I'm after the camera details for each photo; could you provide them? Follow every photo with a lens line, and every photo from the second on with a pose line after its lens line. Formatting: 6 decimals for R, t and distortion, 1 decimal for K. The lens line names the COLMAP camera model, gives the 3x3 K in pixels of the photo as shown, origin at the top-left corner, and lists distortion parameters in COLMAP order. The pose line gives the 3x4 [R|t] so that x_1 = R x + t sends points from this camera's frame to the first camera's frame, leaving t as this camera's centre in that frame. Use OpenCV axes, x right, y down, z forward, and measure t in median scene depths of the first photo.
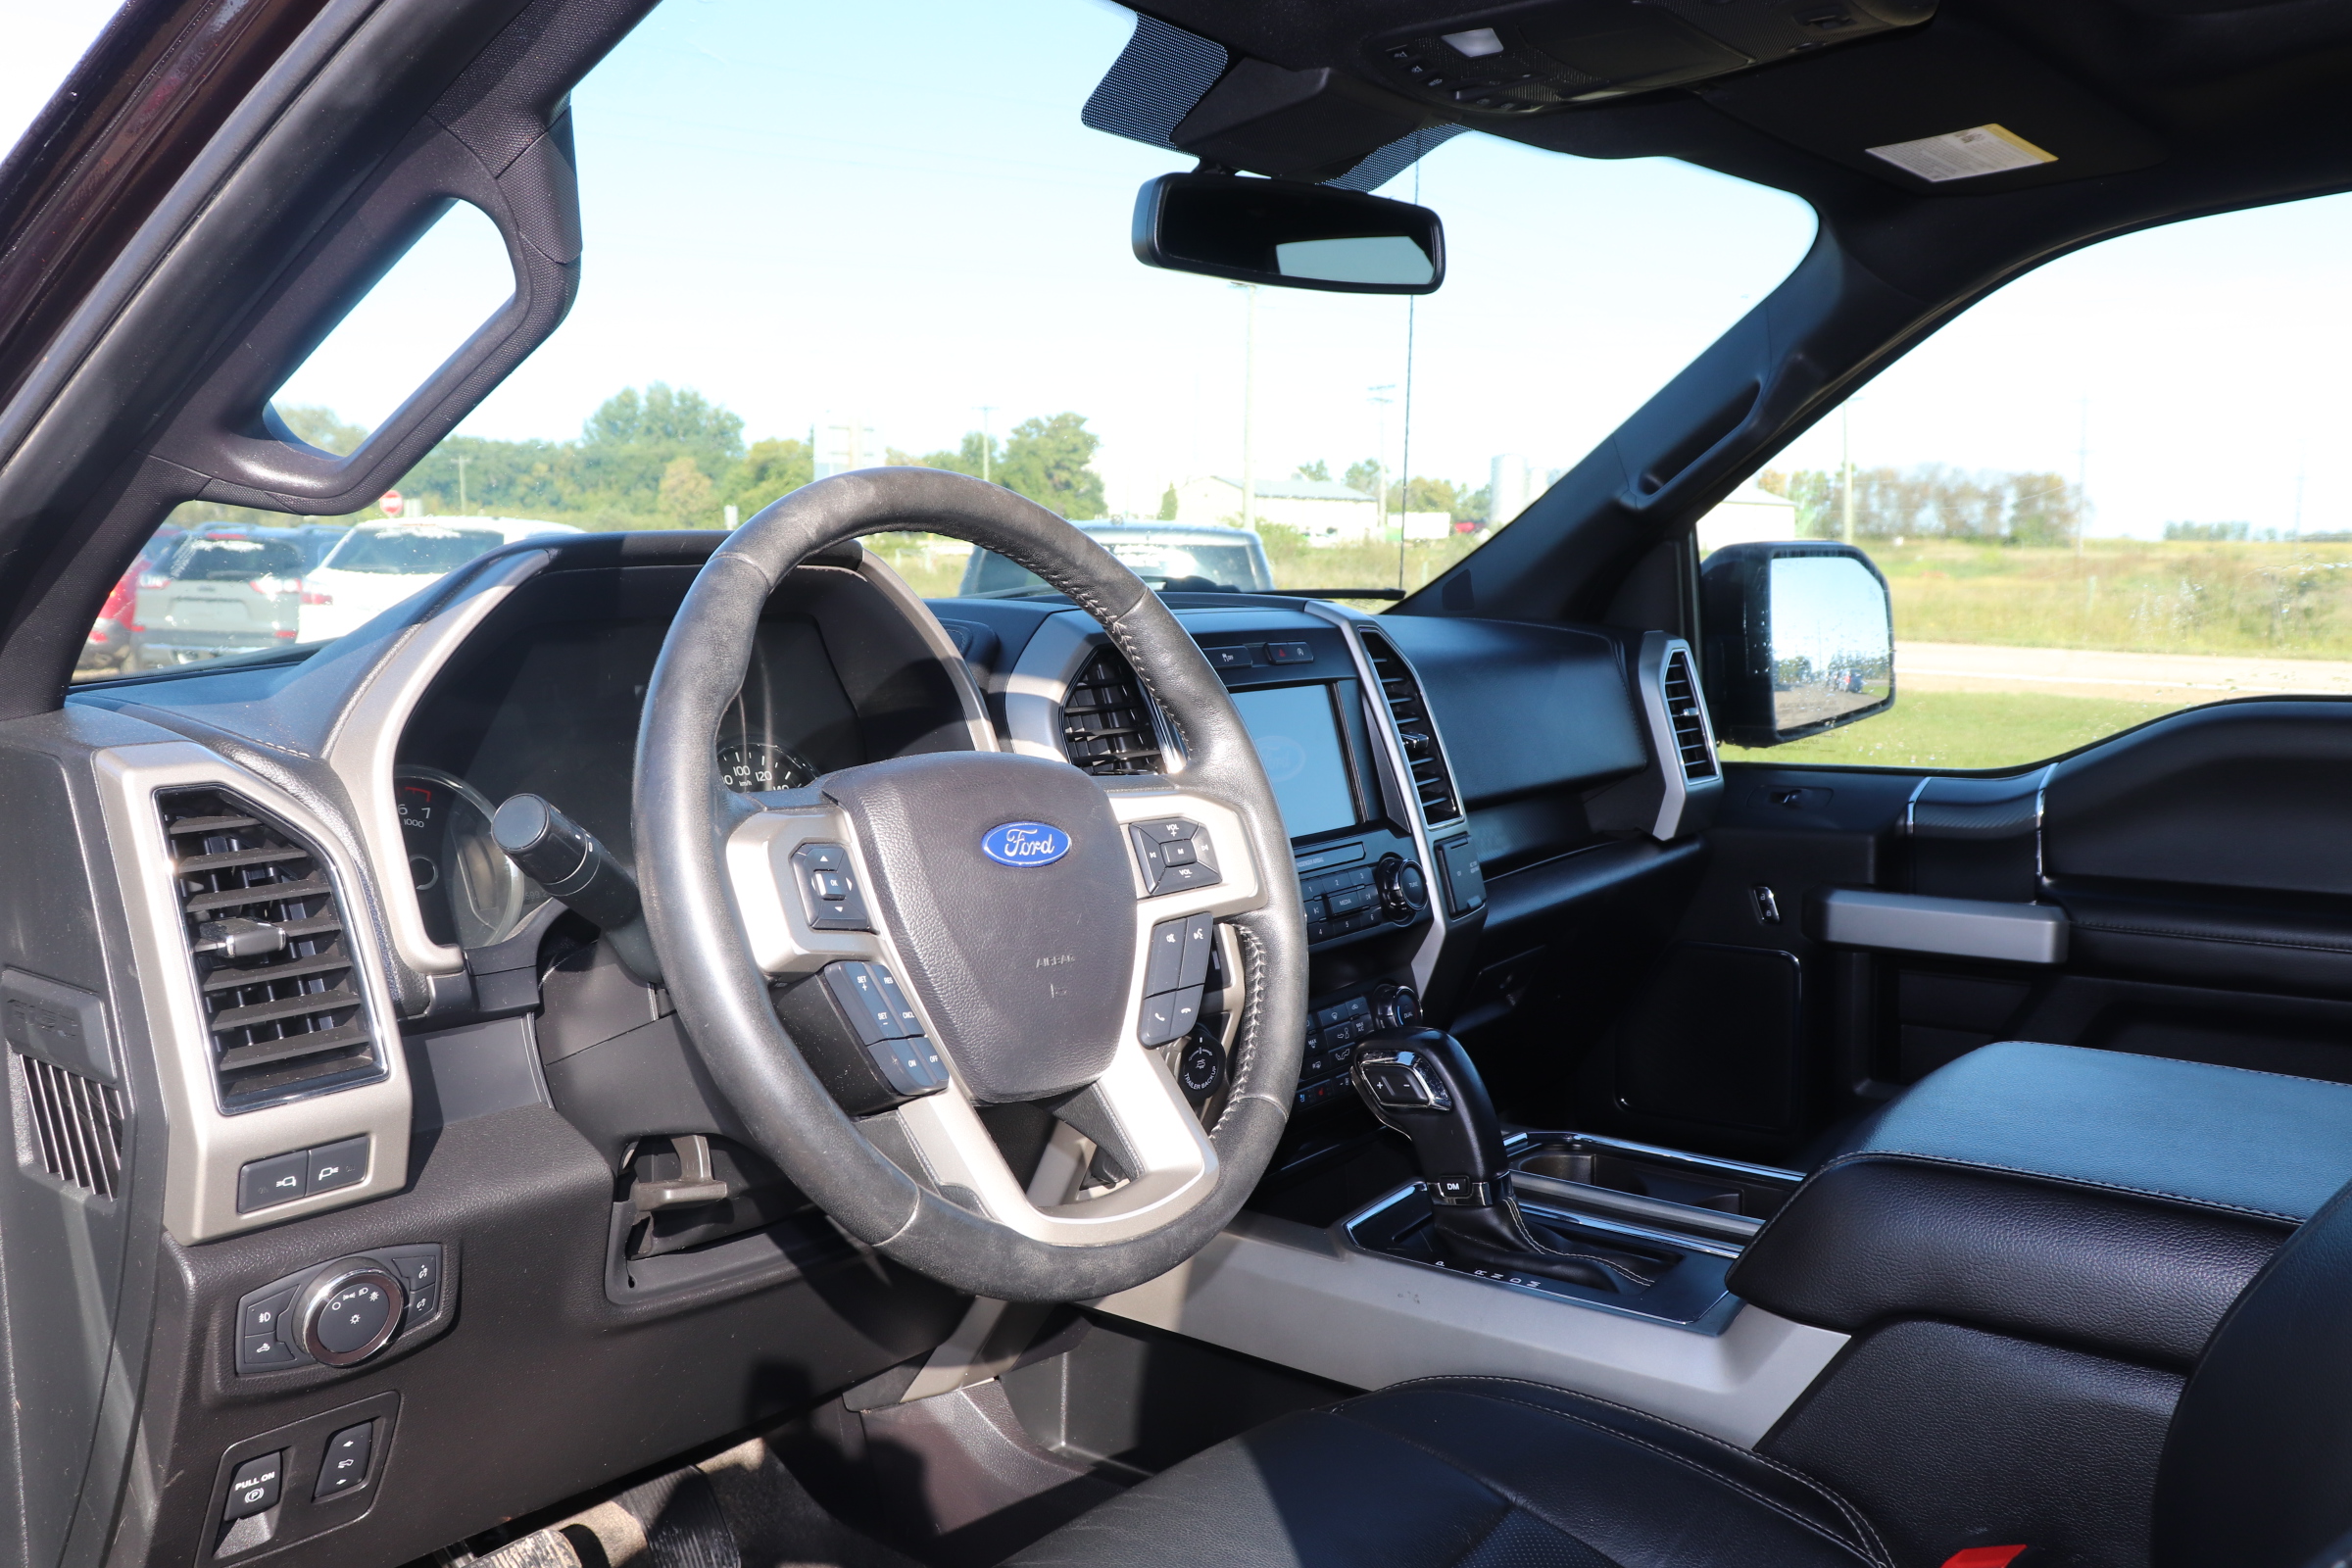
lens RADIAL K [[1925.8, 0, 1176.0], [0, 1925.8, 784.0], [0, 0, 1]] dist [-0.166325, 0.147172]
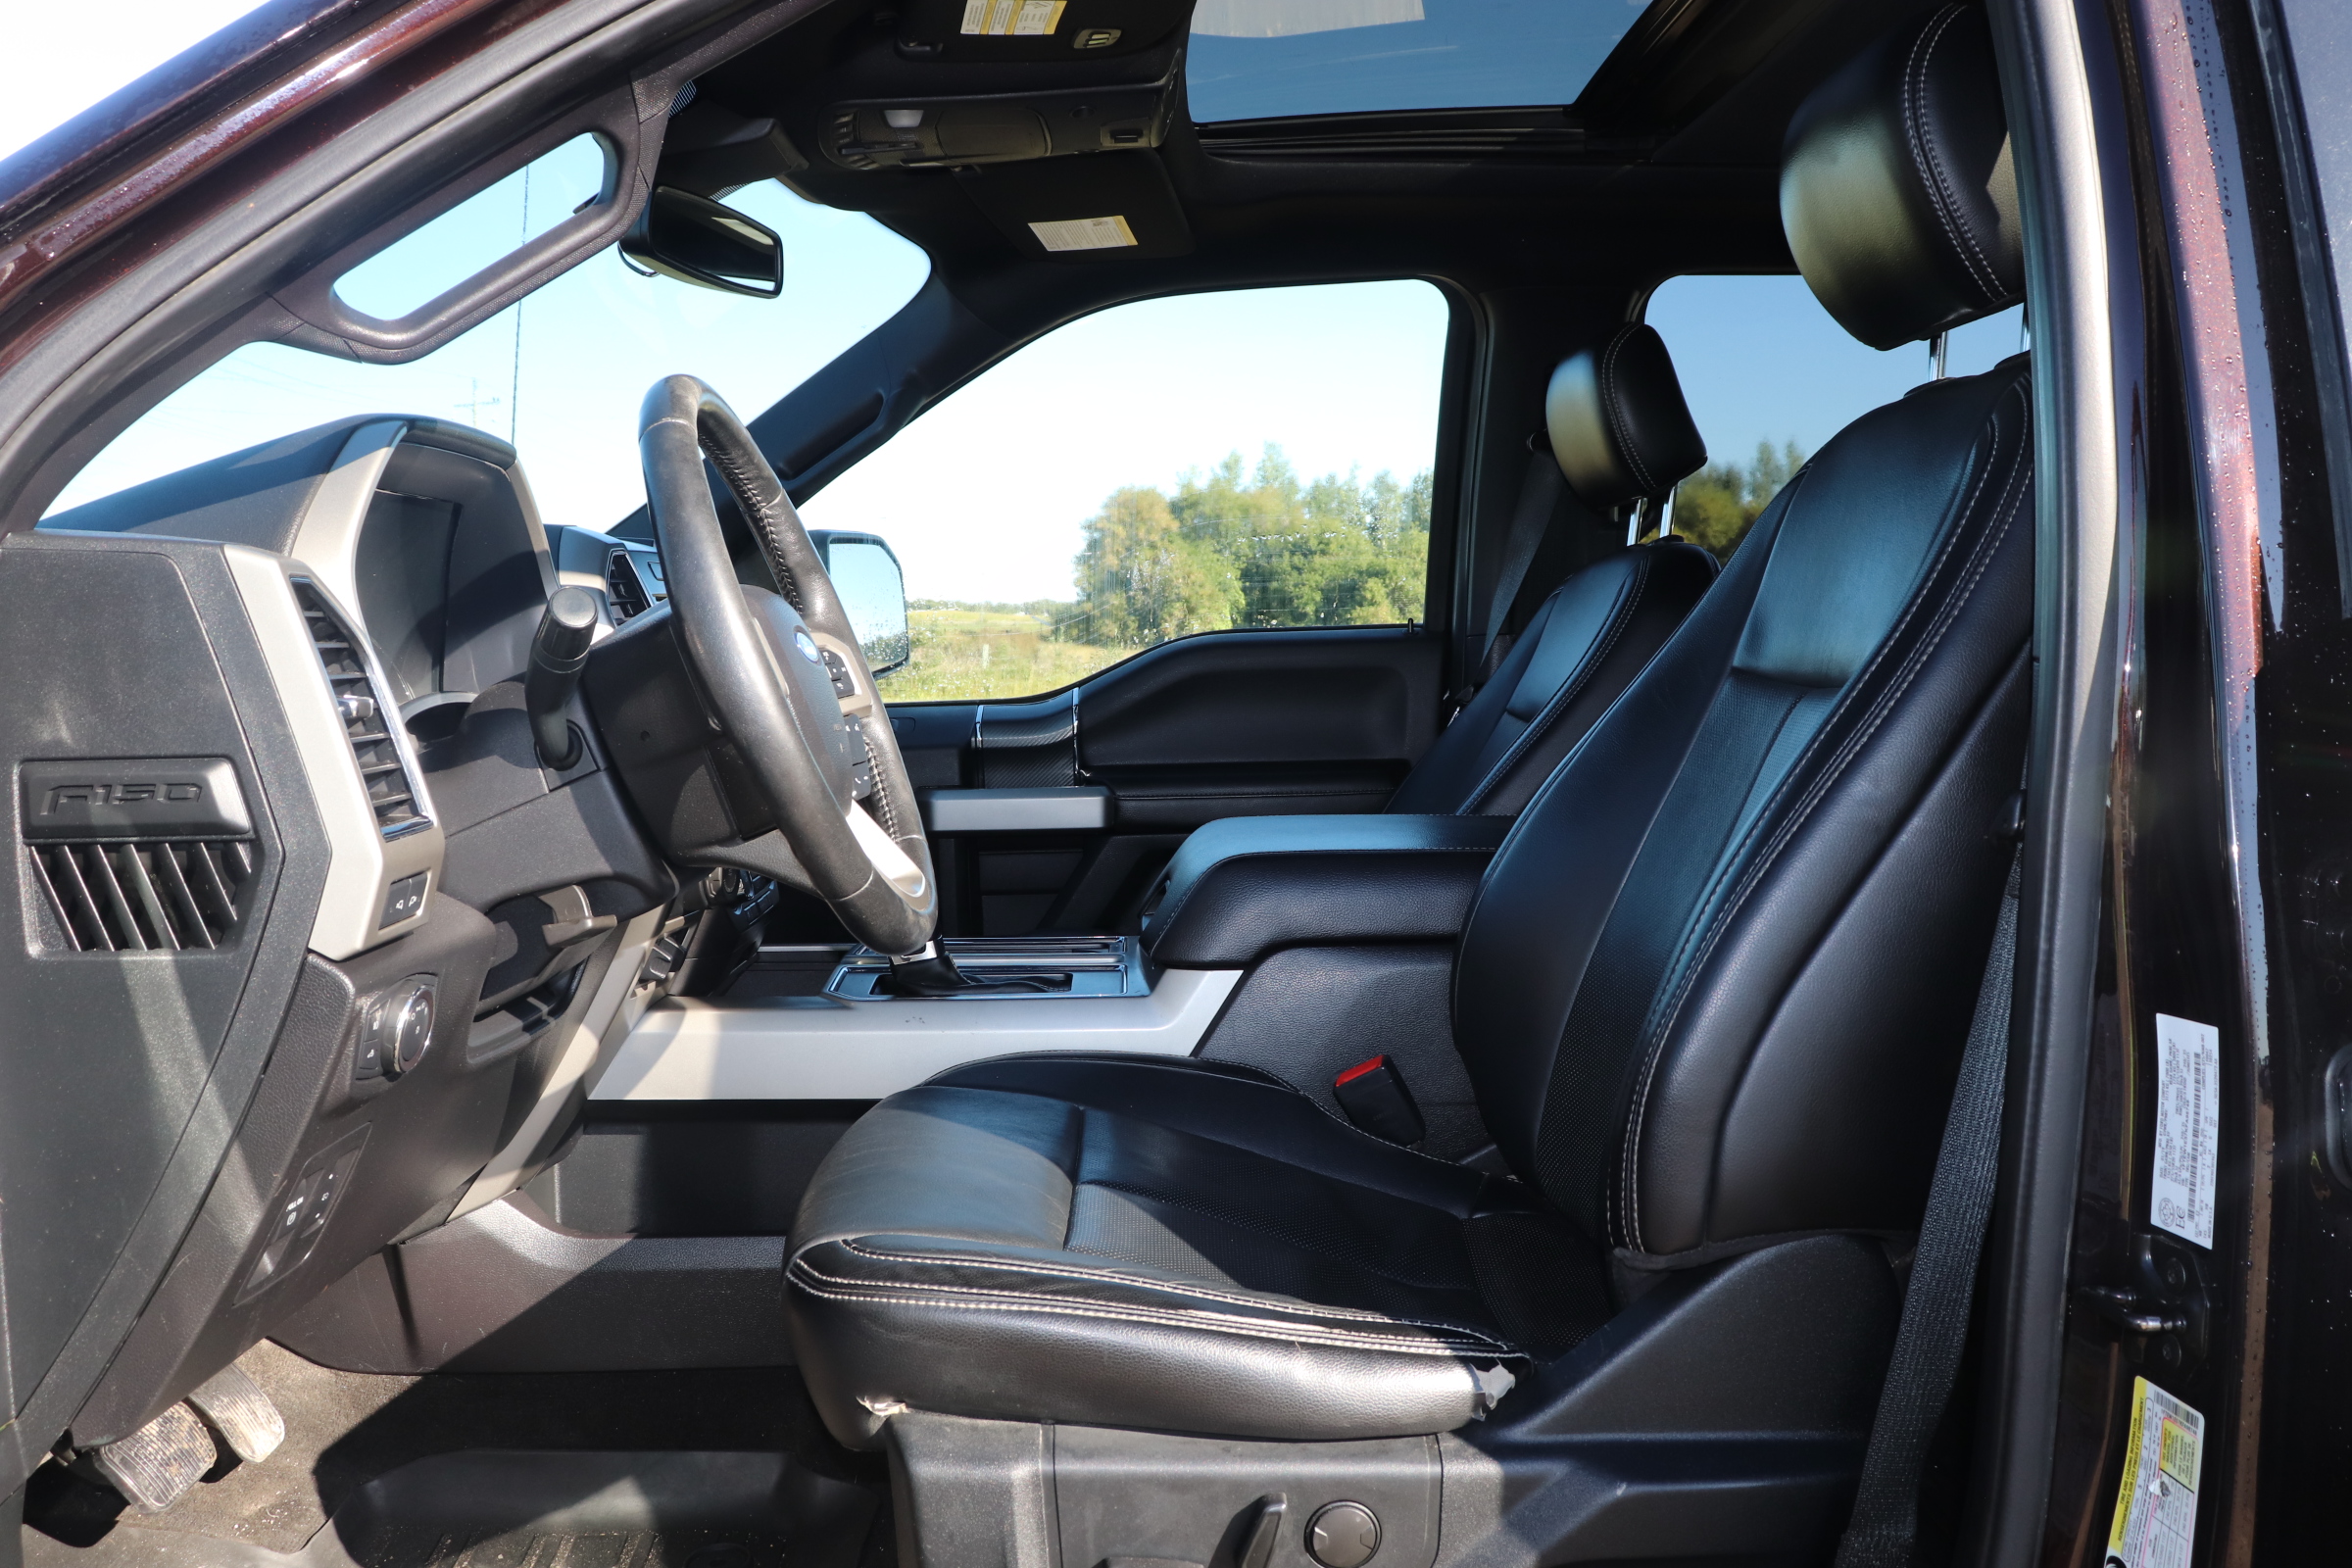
lens RADIAL K [[1925.8, 0, 1176.0], [0, 1925.8, 784.0], [0, 0, 1]] dist [-0.166325, 0.147172]
pose [[0.769658, -0.051732, 0.636357, -0.495429], [0.075686, 0.997077, -0.010483, 0.107215], [-0.633954, 0.056232, 0.771323, -0.153841]]
